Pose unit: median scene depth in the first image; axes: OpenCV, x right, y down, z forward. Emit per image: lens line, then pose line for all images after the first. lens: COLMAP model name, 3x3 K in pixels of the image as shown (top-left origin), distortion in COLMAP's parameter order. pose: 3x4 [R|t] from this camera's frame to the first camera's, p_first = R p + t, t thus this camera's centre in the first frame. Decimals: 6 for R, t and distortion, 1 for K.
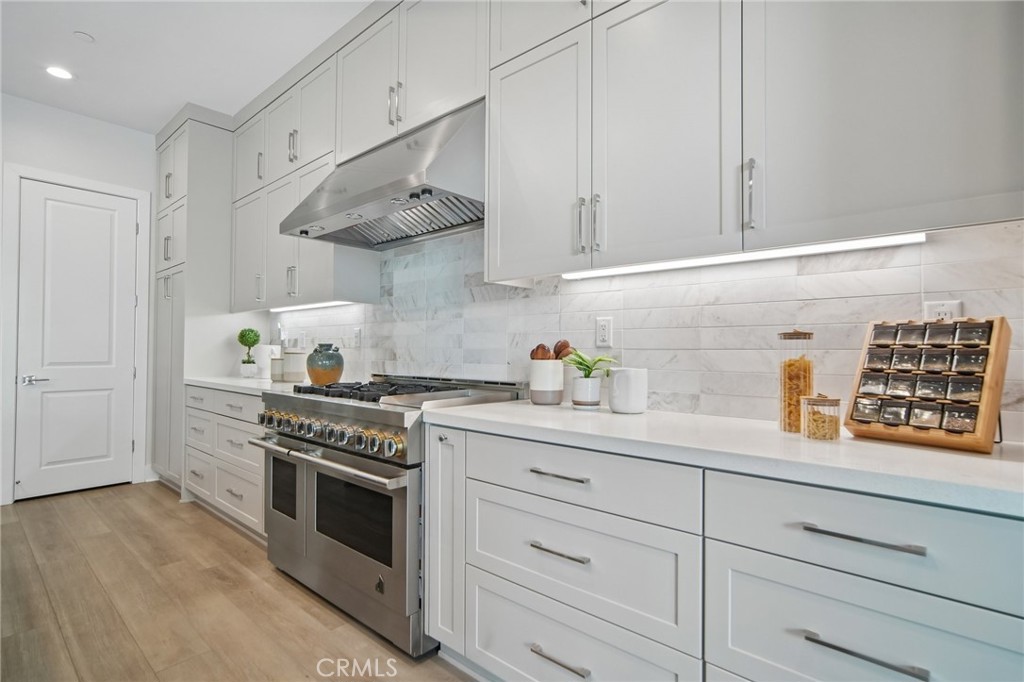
lens RADIAL K [[474.4, 0, 525.6], [0, 474.4, 348.8], [0, 0, 1]] dist [-0.013502, -0.000145]
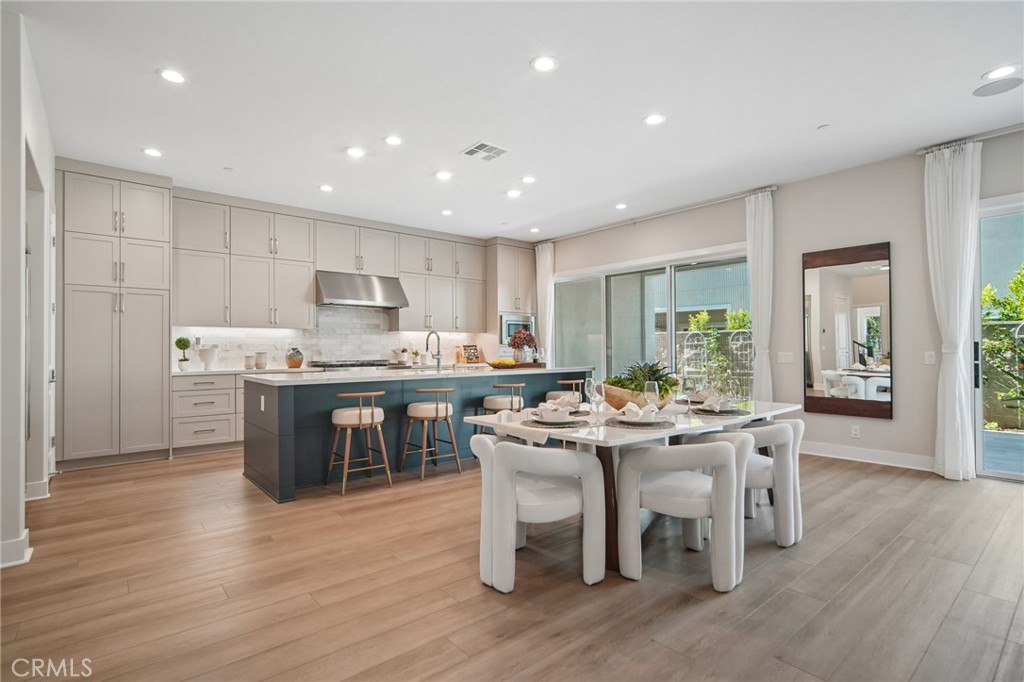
lens RADIAL K [[469.2, 0, 507.6], [0, 469.2, 367.4], [0, 0, 1]] dist [-0.001868, 0.000029]
pose [[0.210272, -0.043330, 0.976682, -2.693794], [0.004627, 0.999050, 0.043326, -0.012255], [-0.977632, -0.004591, 0.210273, -0.446188]]
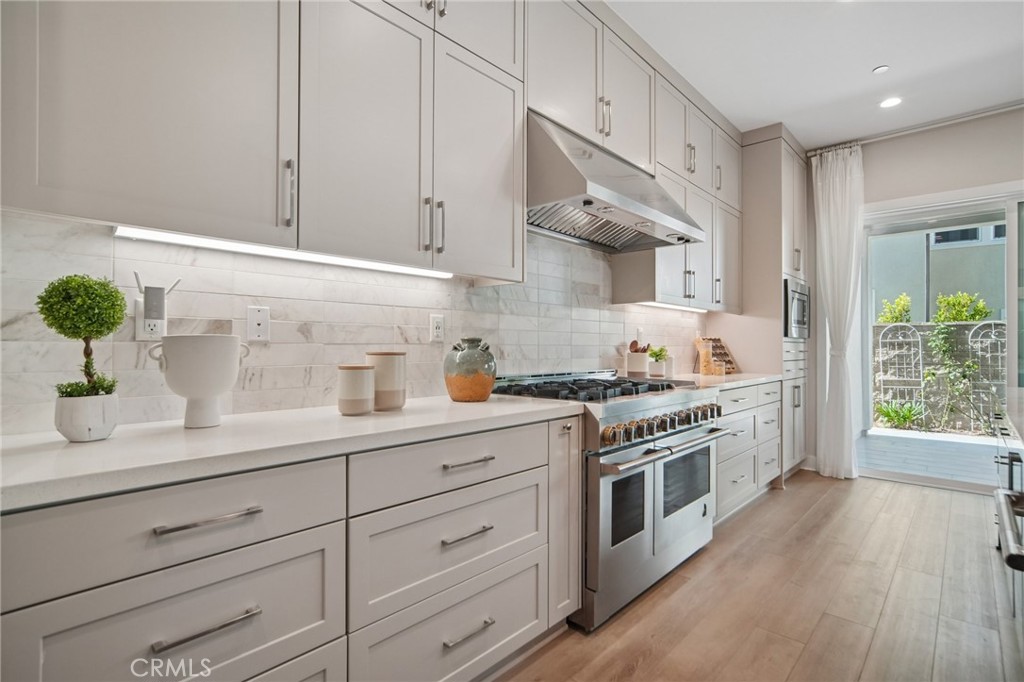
lens RADIAL K [[474.7, 0, 507.0], [0, 474.7, 347.2], [0, 0, 1]] dist [-0.001085, 0.000348]
pose [[0.085497, -0.007135, 0.996313, -1.285272], [-0.005446, 0.999956, 0.007629, -0.004090], [-0.996324, -0.006078, 0.085455, 1.056740]]
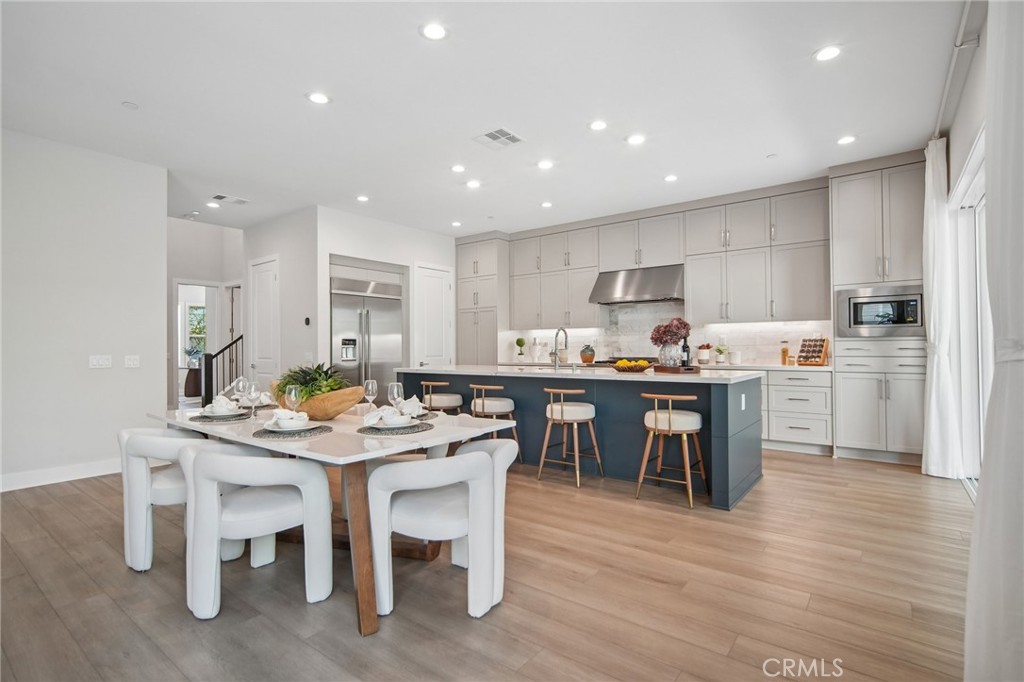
lens RADIAL K [[499.5, 0, 516.0], [0, 499.5, 338.7], [0, 0, 1]] dist [-0.003914, 0.000067]
pose [[0.998732, -0.010928, 0.049134, -1.069461], [0.011762, 0.999791, -0.016726, -0.006109], [-0.048941, 0.017283, 0.998652, -1.746561]]
